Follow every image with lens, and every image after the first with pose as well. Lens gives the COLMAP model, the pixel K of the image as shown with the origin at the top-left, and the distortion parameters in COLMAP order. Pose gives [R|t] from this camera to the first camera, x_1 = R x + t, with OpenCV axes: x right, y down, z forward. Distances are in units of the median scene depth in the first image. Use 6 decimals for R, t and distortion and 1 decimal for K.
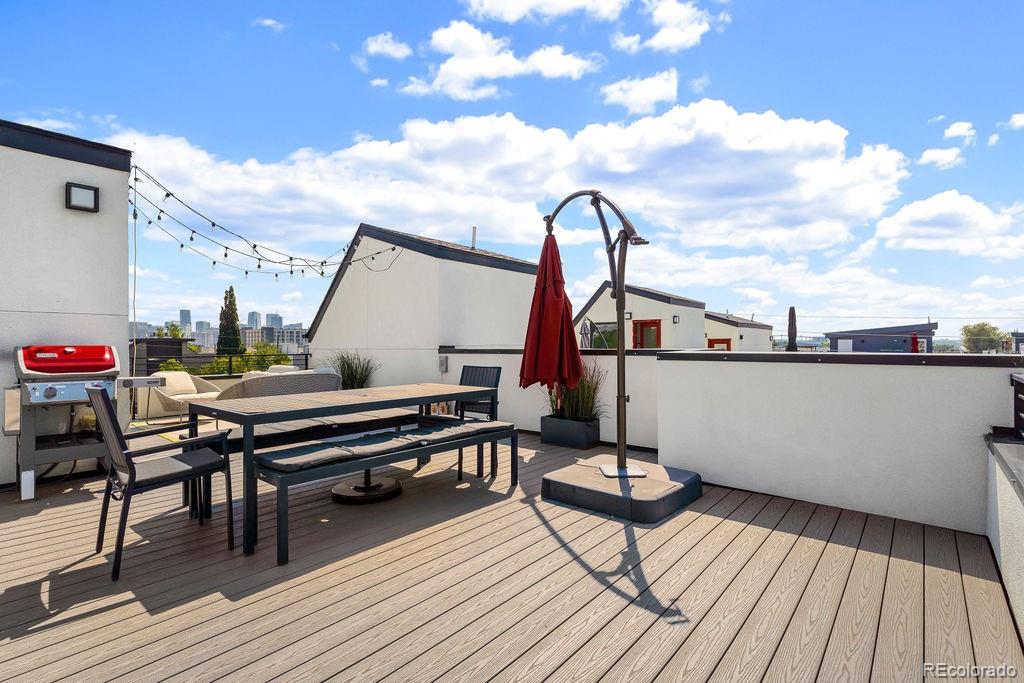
lens RADIAL K [[493.5, 0, 509.7], [0, 493.5, 356.0], [0, 0, 1]] dist [0.002358, -0.000199]
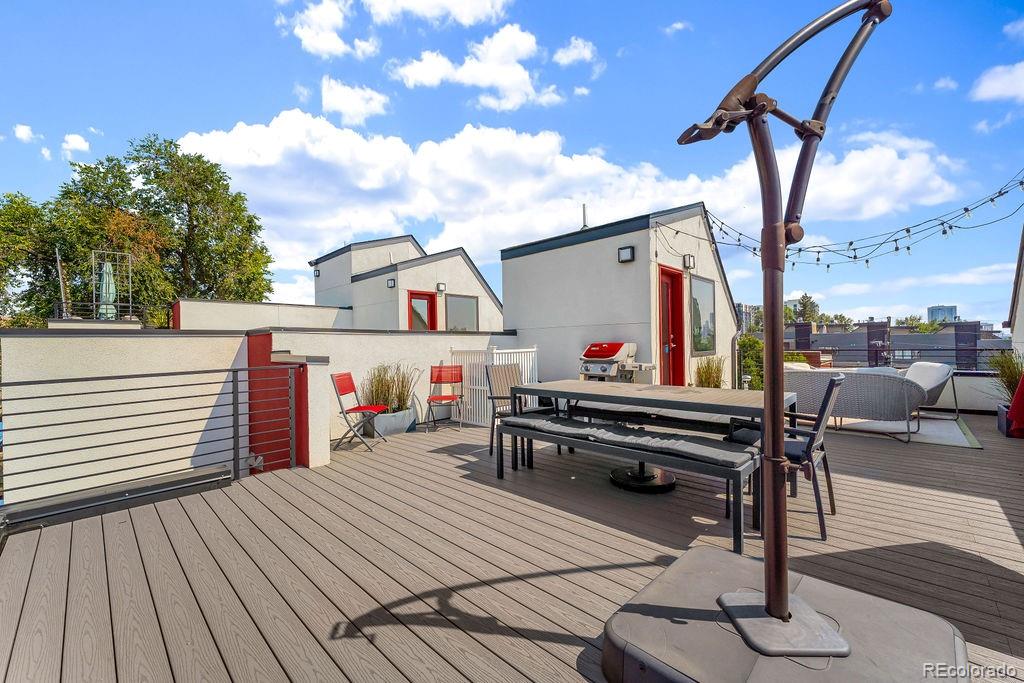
lens RADIAL K [[416.3, 0, 510.4], [0, 416.3, 345.4], [0, 0, 1]] dist [0.001125, 0.000112]
pose [[-0.074767, 0.009267, -0.997158, 0.881255], [-0.006747, 0.999929, 0.009798, -0.035482], [0.997178, 0.007461, -0.074699, 1.086550]]
